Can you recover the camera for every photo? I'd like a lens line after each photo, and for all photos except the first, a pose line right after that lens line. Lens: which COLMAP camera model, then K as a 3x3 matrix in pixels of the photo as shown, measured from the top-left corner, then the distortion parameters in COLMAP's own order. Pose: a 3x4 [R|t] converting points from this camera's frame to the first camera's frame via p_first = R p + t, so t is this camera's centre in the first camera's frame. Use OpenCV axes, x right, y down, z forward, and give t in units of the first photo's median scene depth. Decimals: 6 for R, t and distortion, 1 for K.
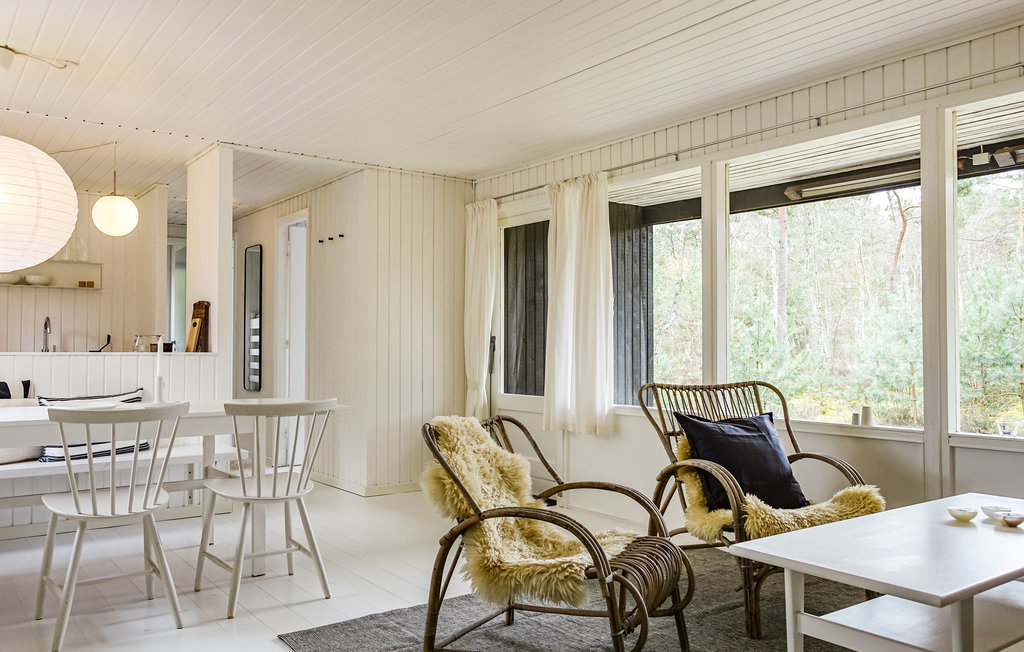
lens RADIAL K [[816.0, 0, 512.0], [0, 816.0, 326.0], [0, 0, 1]] dist [-0.006186, -0.001618]
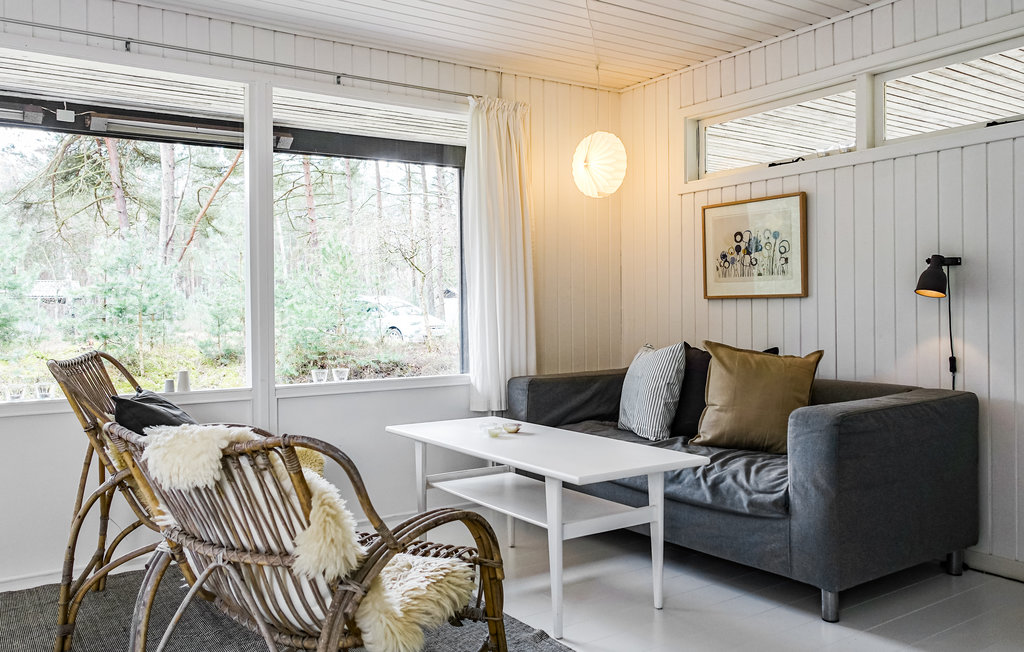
lens RADIAL K [[816.0, 0, 512.0], [0, 816.0, 326.0], [0, 0, 1]] dist [-0.006186, -0.001618]
pose [[0.040120, -0.014915, 0.999084, -0.513210], [-0.012370, 0.999805, 0.015423, 0.028772], [-0.999118, -0.012978, 0.039927, 0.617659]]
